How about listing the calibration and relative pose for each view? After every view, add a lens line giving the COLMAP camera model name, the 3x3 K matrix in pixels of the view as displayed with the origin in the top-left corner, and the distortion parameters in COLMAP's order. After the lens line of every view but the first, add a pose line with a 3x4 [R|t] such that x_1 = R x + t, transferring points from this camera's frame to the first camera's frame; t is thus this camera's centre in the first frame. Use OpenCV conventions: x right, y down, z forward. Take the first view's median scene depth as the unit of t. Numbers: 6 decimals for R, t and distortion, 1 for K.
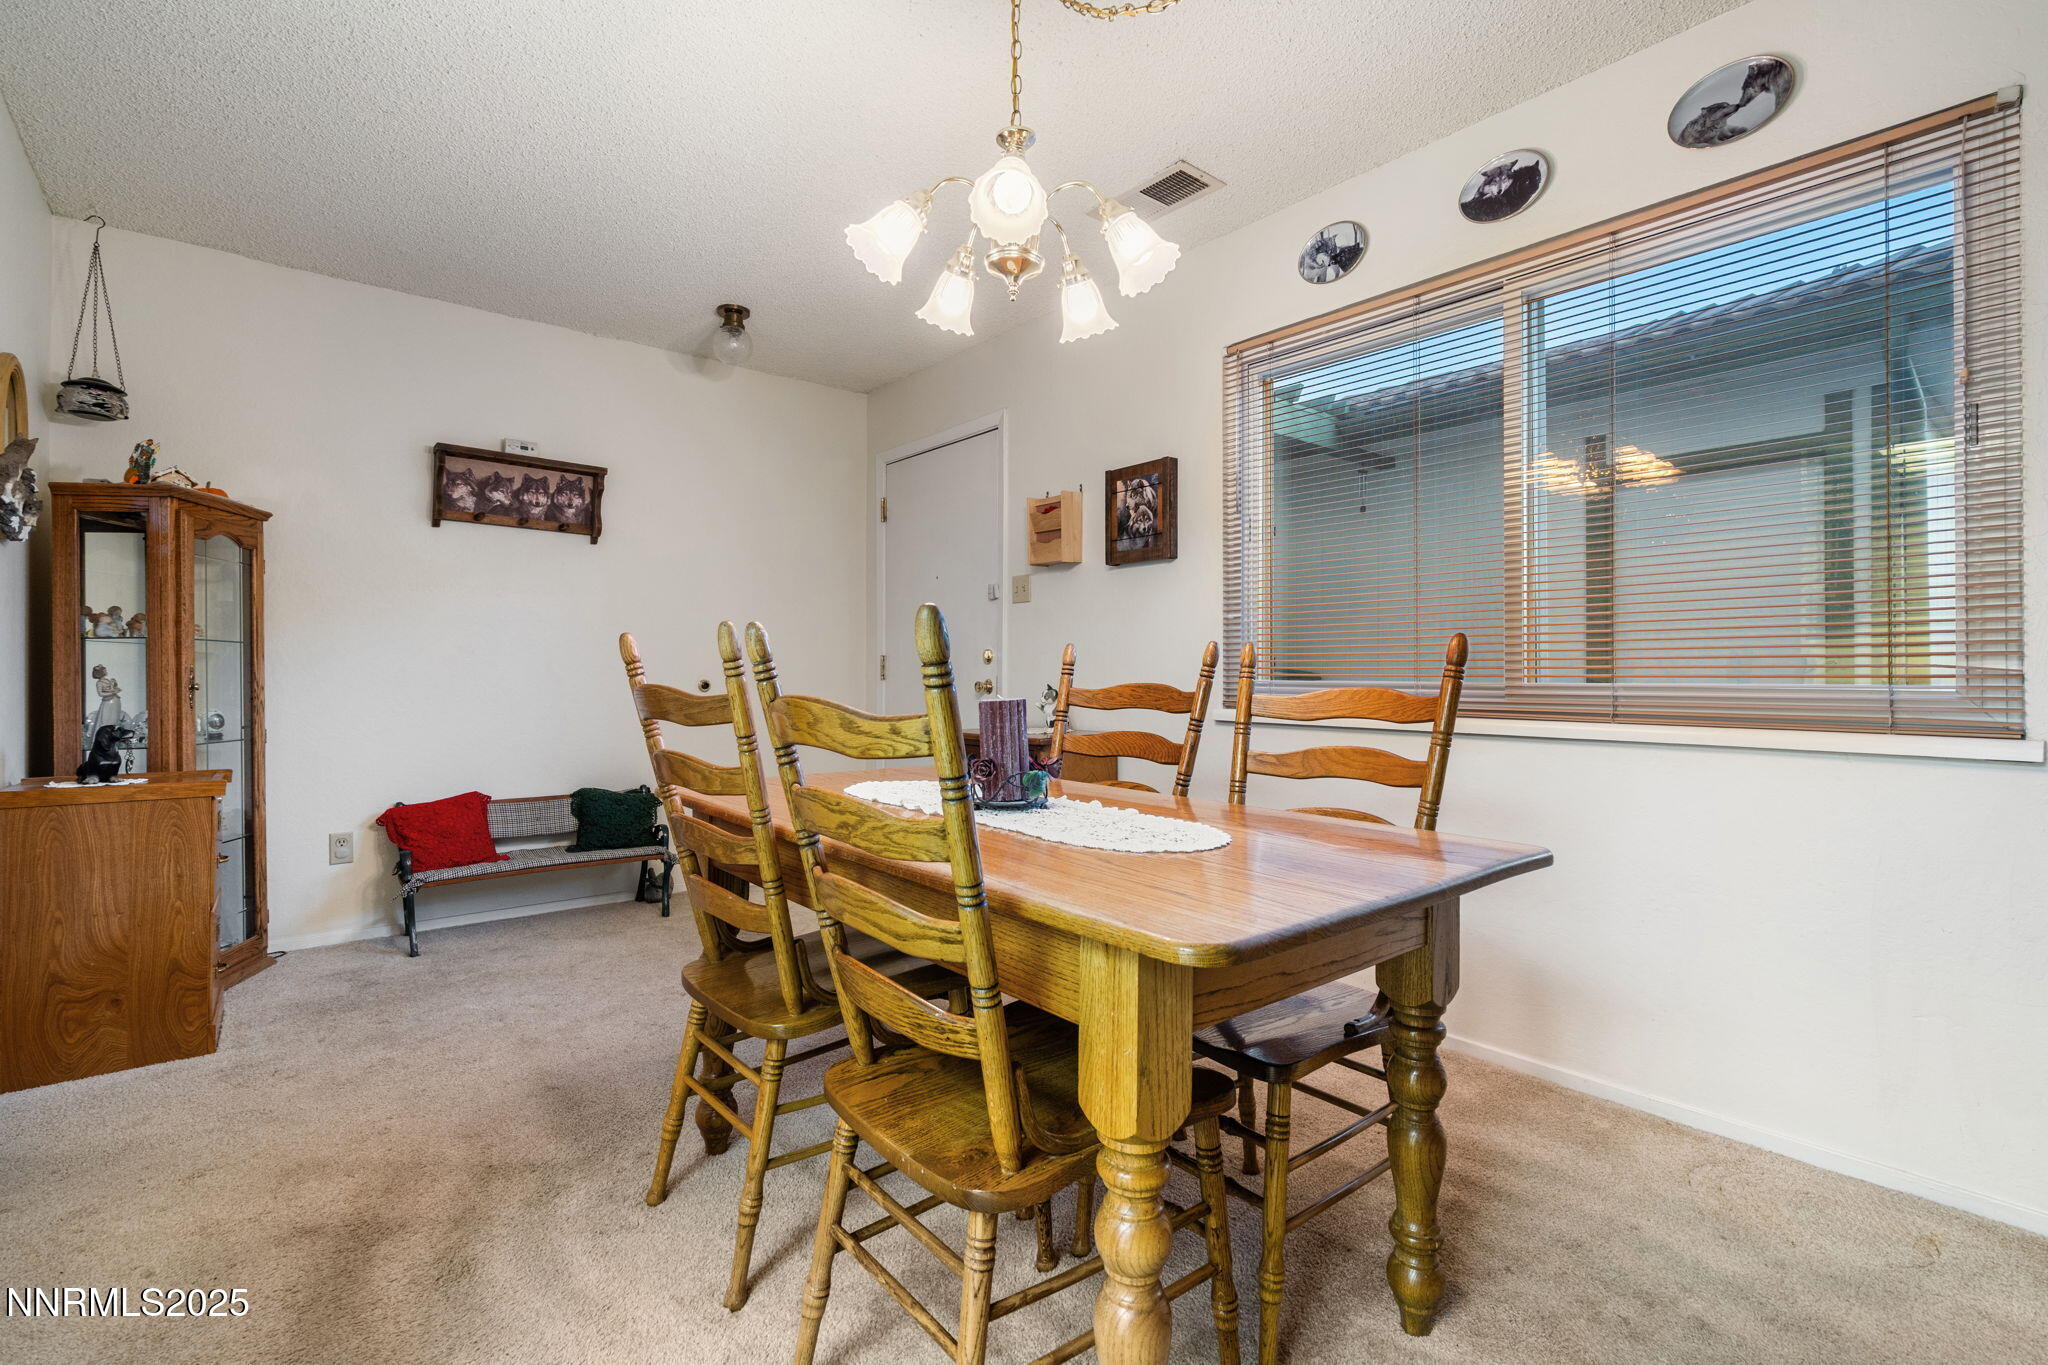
lens RADIAL K [[924.7, 0, 1028.0], [0, 924.7, 670.7], [0, 0, 1]] dist [-0.010387, 0.003414]
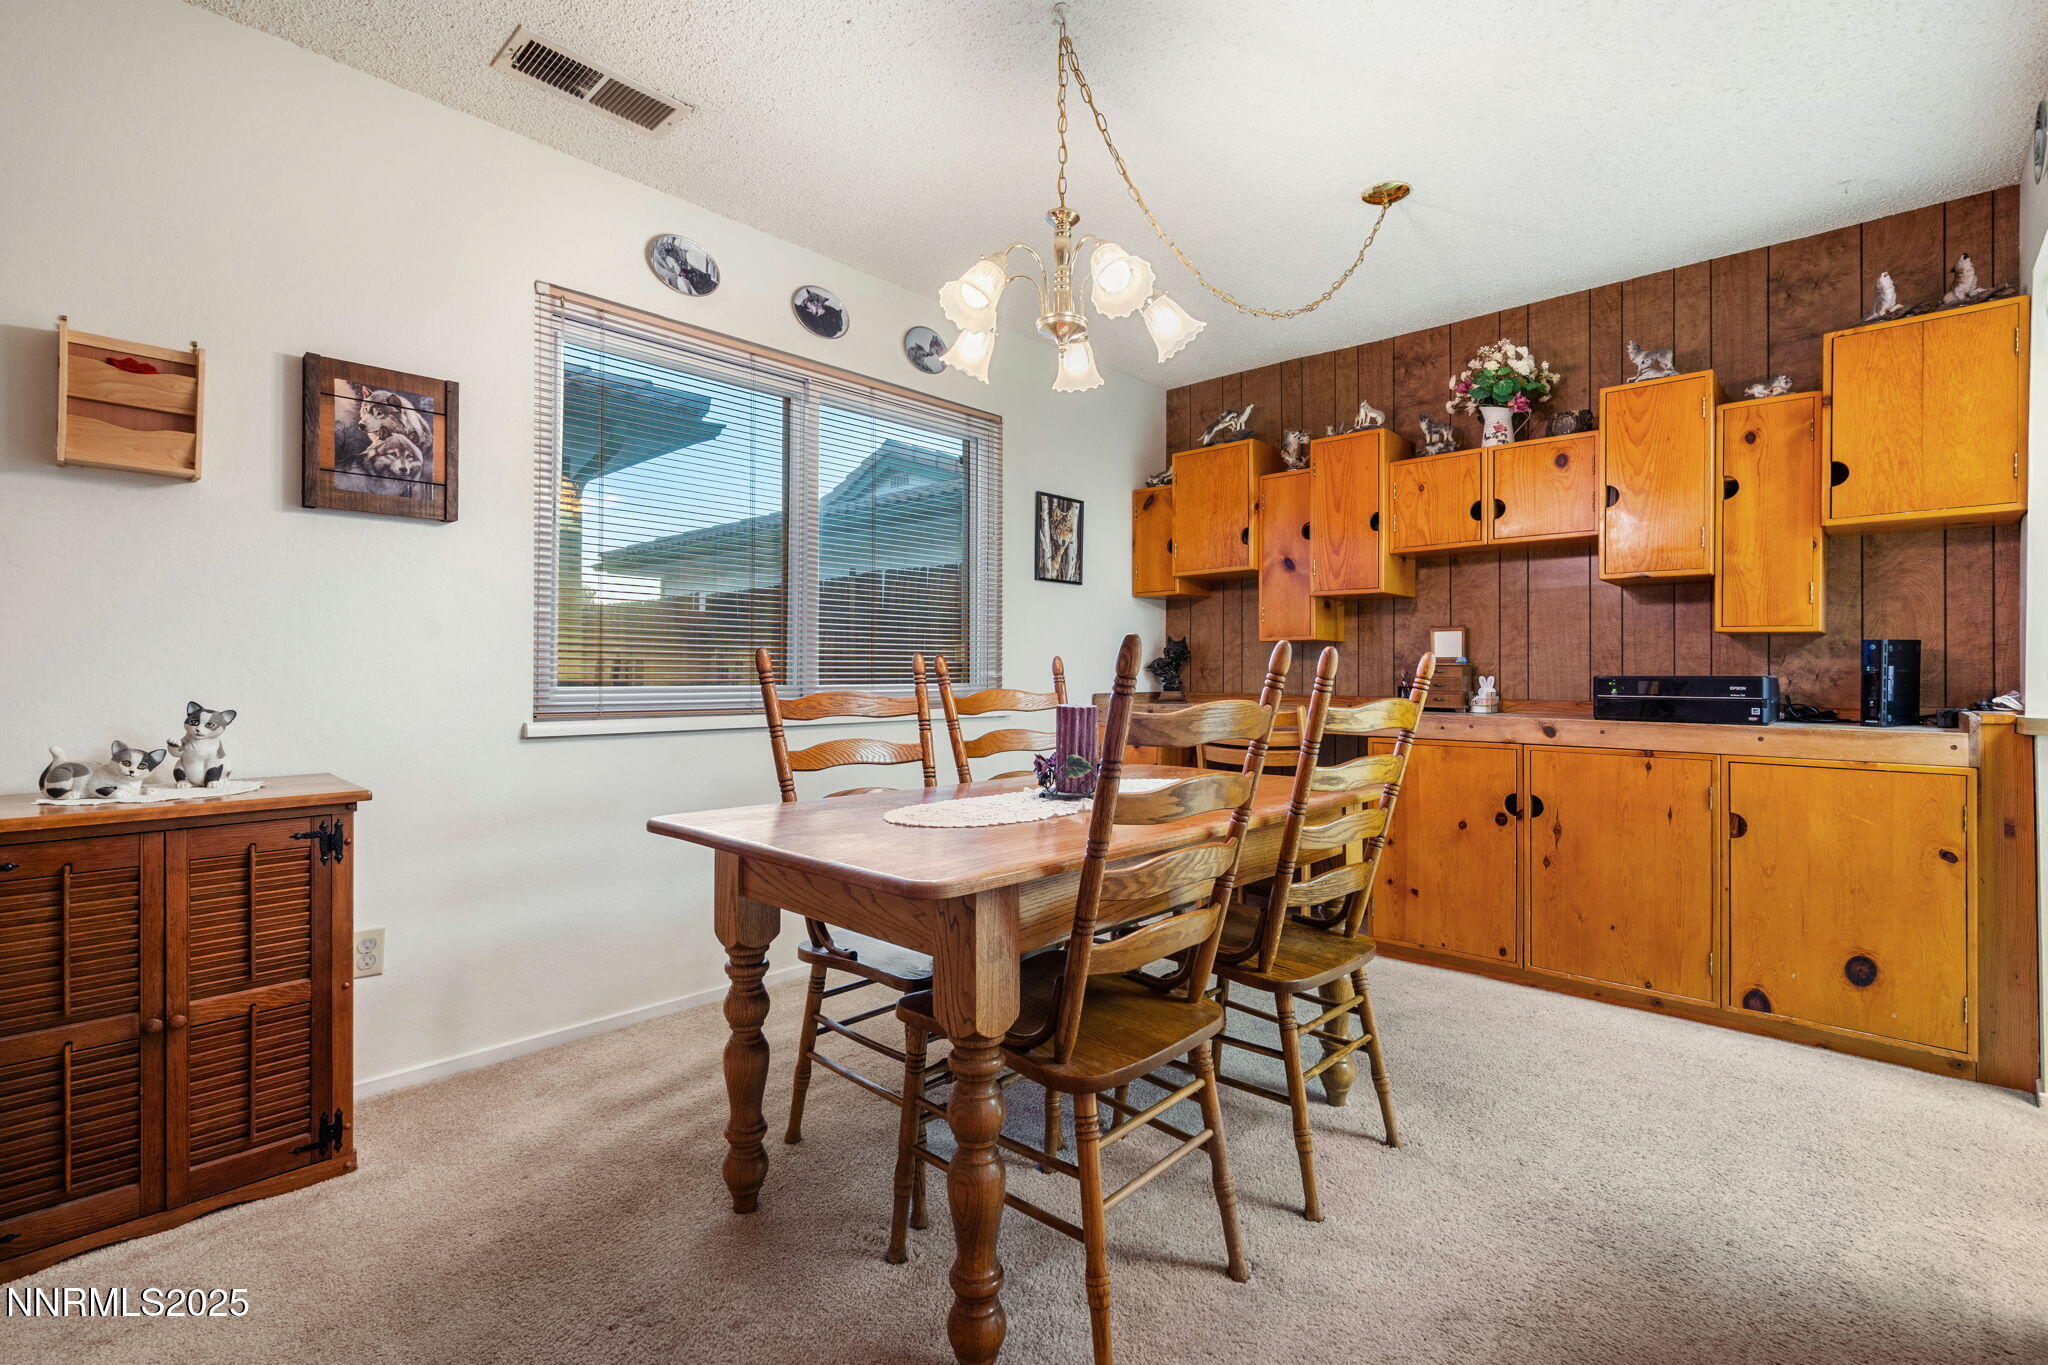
lens RADIAL K [[924.7, 0, 1025.6], [0, 924.7, 667.3], [0, 0, 1]] dist [-0.010387, 0.003414]
pose [[-0.127347, 0.003867, 0.991851, -0.725838], [-0.004616, 0.999979, -0.004492, -0.008138], [-0.991847, -0.005150, -0.127327, 0.756823]]
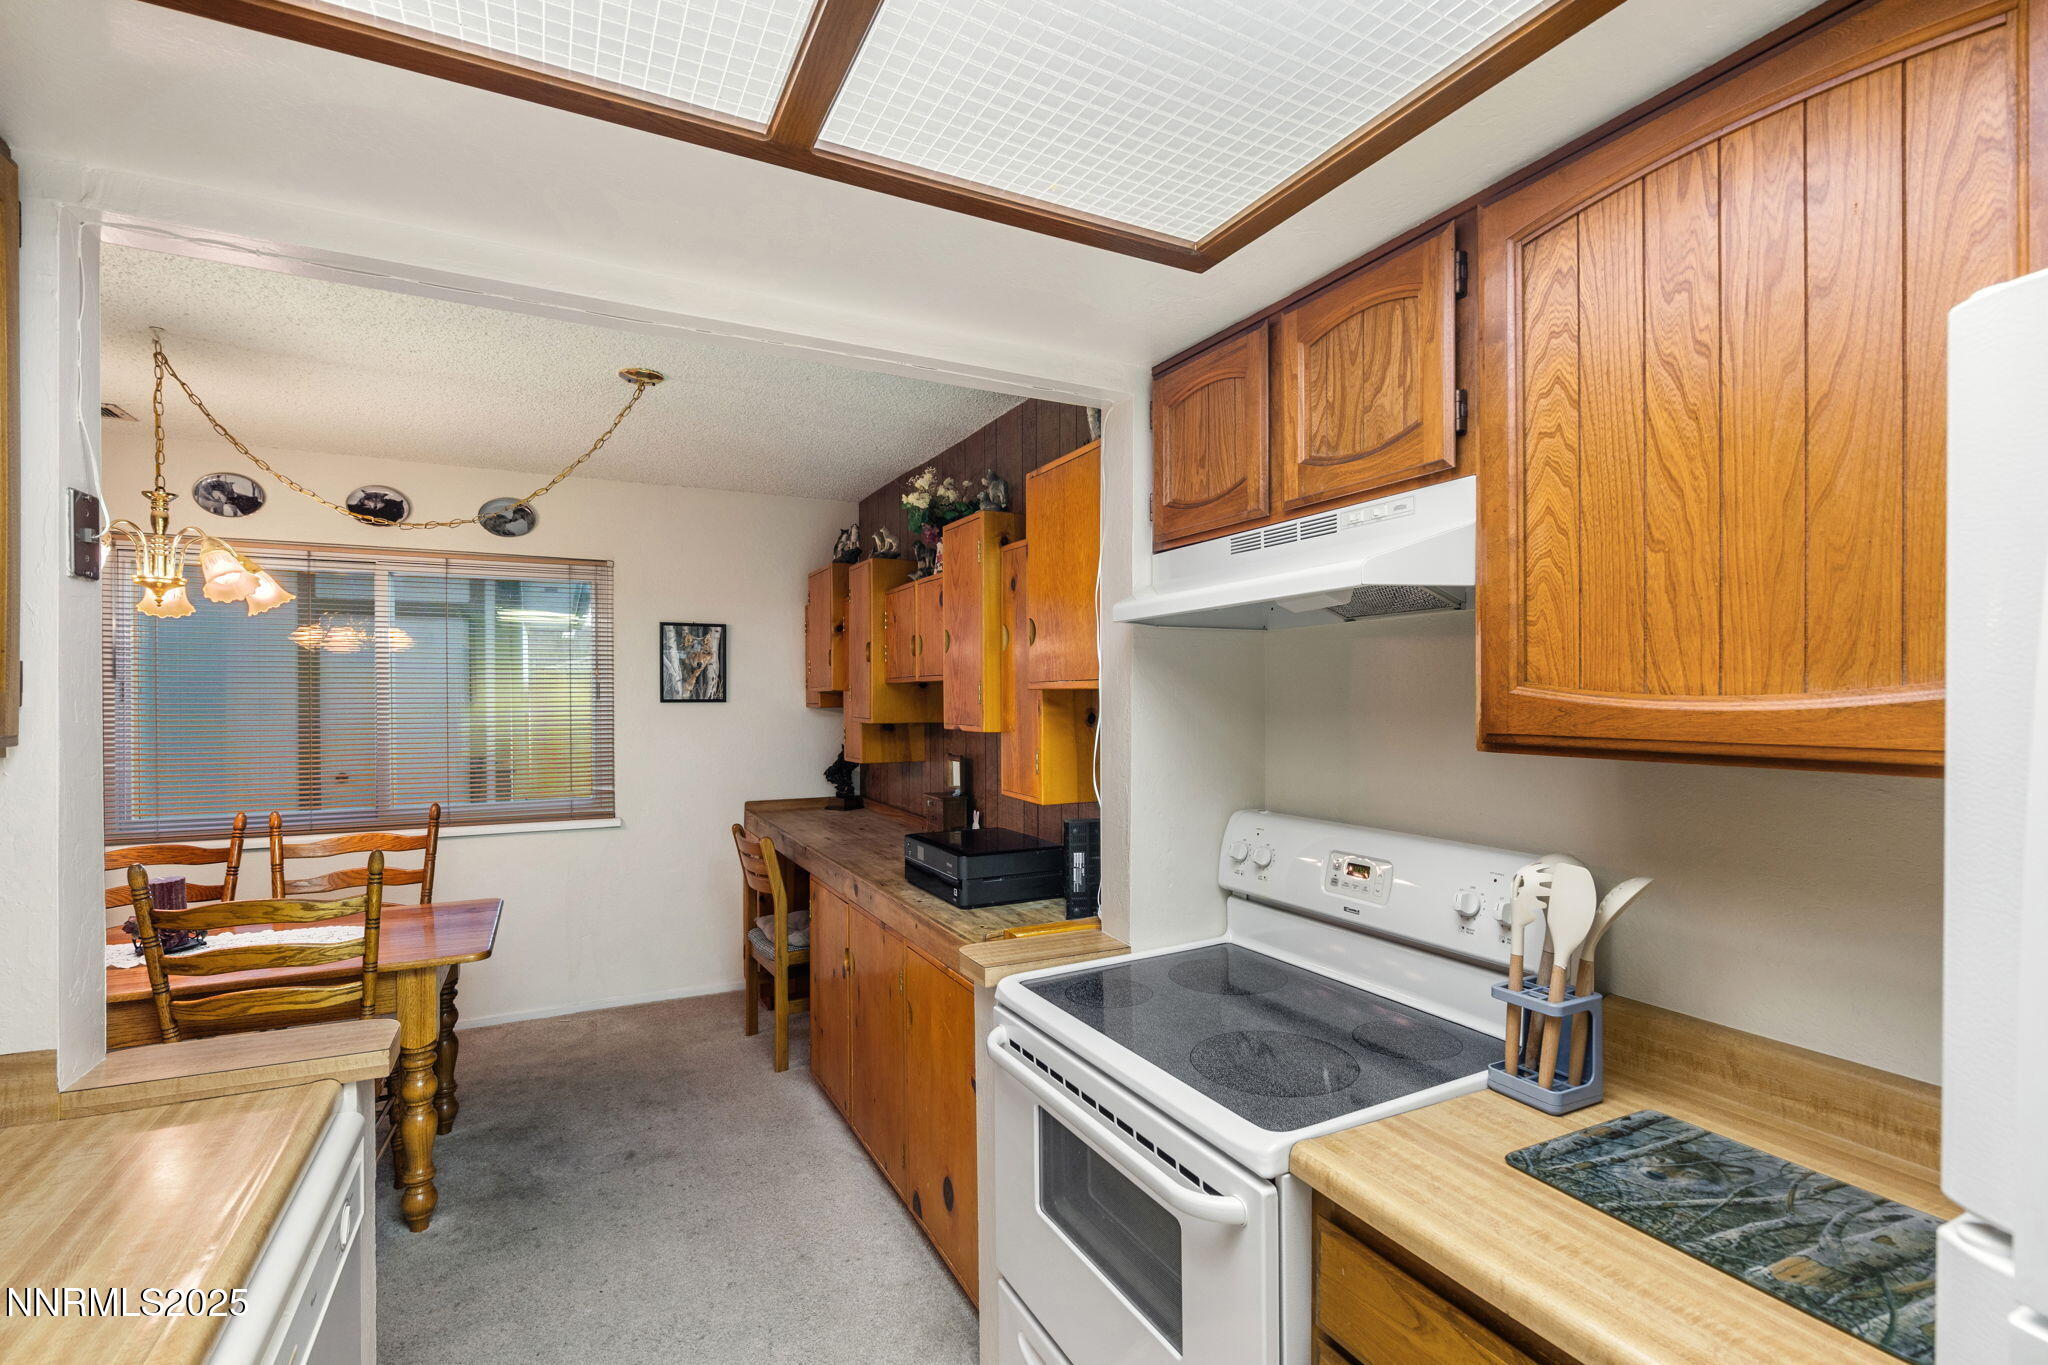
lens RADIAL K [[924.7, 0, 1027.7], [0, 924.7, 699.7], [0, 0, 1]] dist [-0.010387, 0.003414]
pose [[0.219539, -0.005228, 0.975590, -0.720572], [-0.001172, 0.999984, 0.005623, -0.165714], [-0.975603, -0.002378, 0.219529, -0.424079]]
